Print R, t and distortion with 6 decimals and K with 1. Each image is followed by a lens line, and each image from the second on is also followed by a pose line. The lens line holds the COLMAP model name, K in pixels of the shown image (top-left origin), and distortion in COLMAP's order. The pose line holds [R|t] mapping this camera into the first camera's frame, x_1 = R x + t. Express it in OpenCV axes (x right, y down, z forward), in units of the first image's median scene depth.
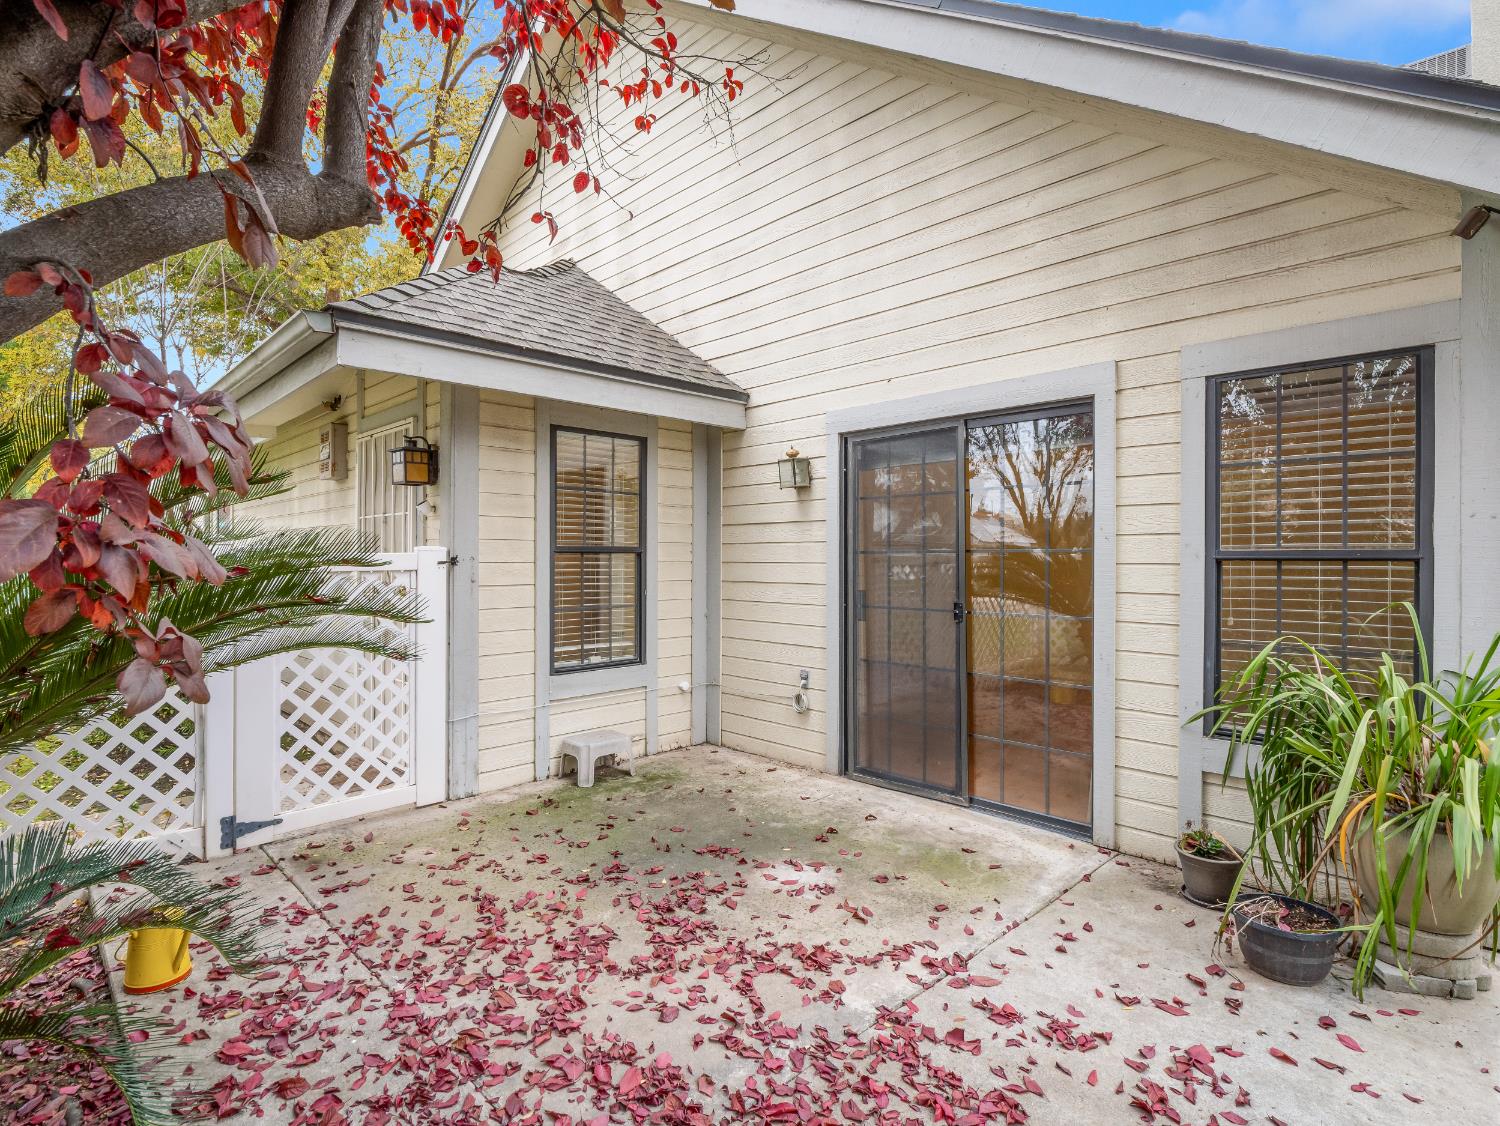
lens RADIAL K [[796.7, 0, 750.0], [0, 796.7, 563.0], [0, 0, 1]] dist [0.002994, 0.000173]
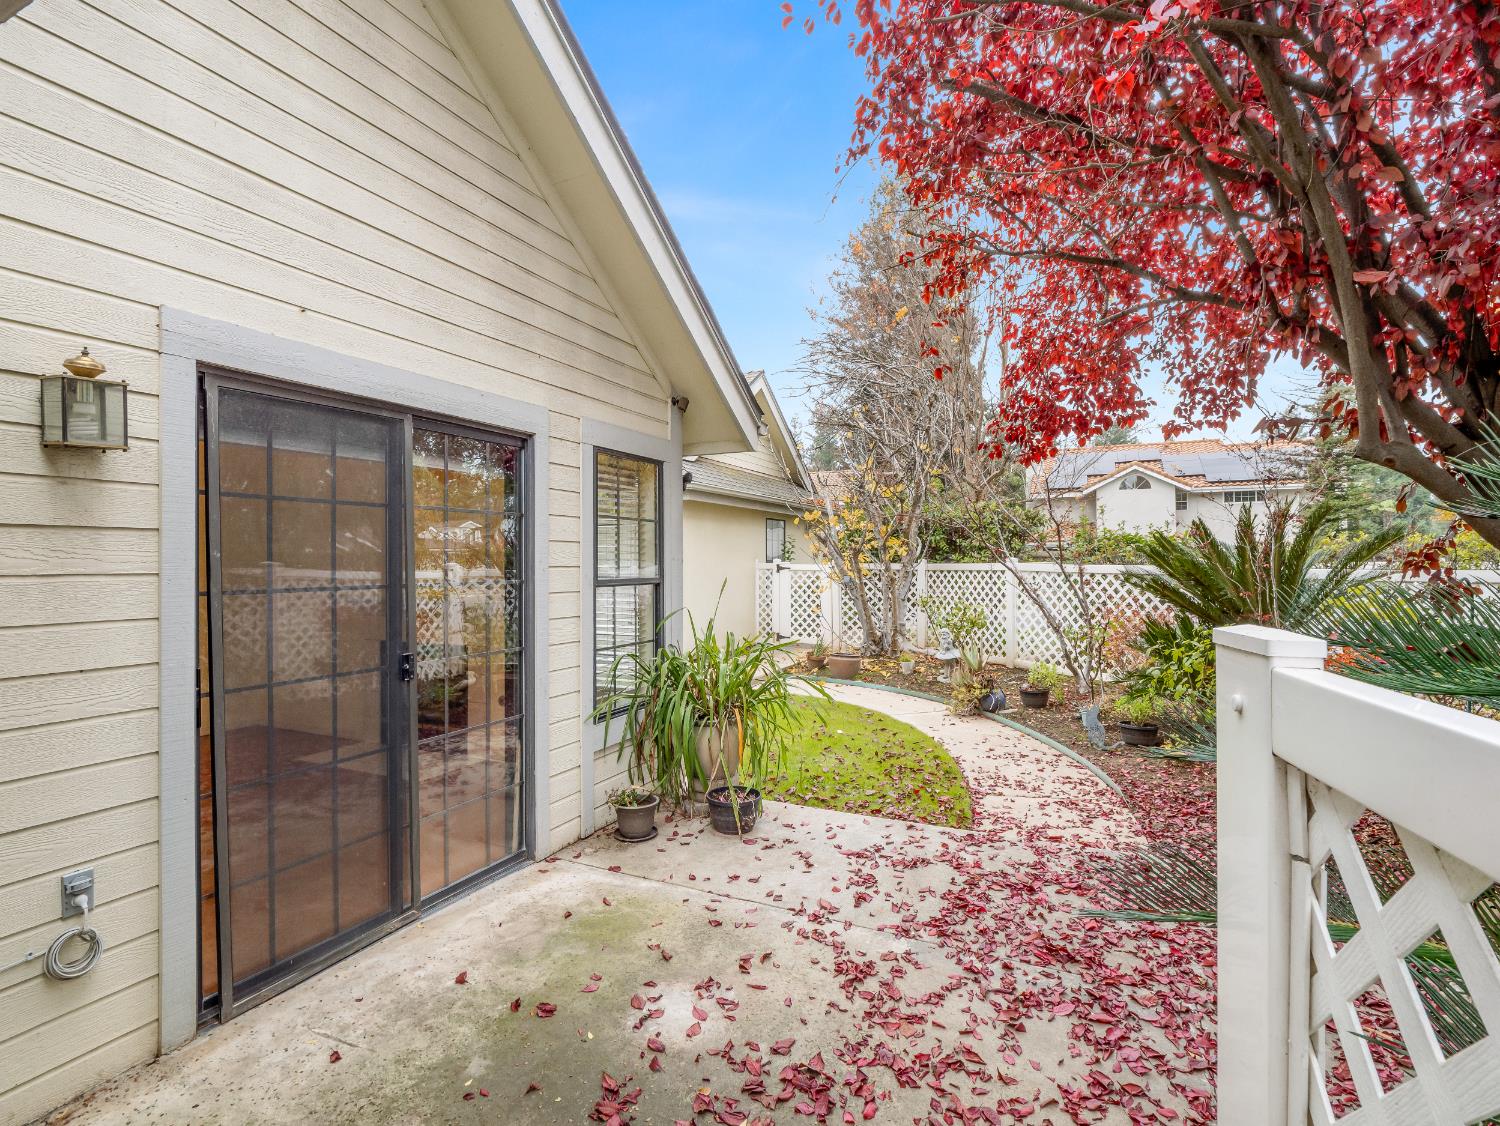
lens RADIAL K [[747.5, 0, 750.0], [0, 747.5, 563.0], [0, 0, 1]] dist [-0.015085, -0.000607]
pose [[-0.351192, -0.002888, 0.936299, -0.698300], [0.008864, 0.999940, 0.006410, -0.053031], [-0.936261, 0.010551, -0.351146, 1.286211]]
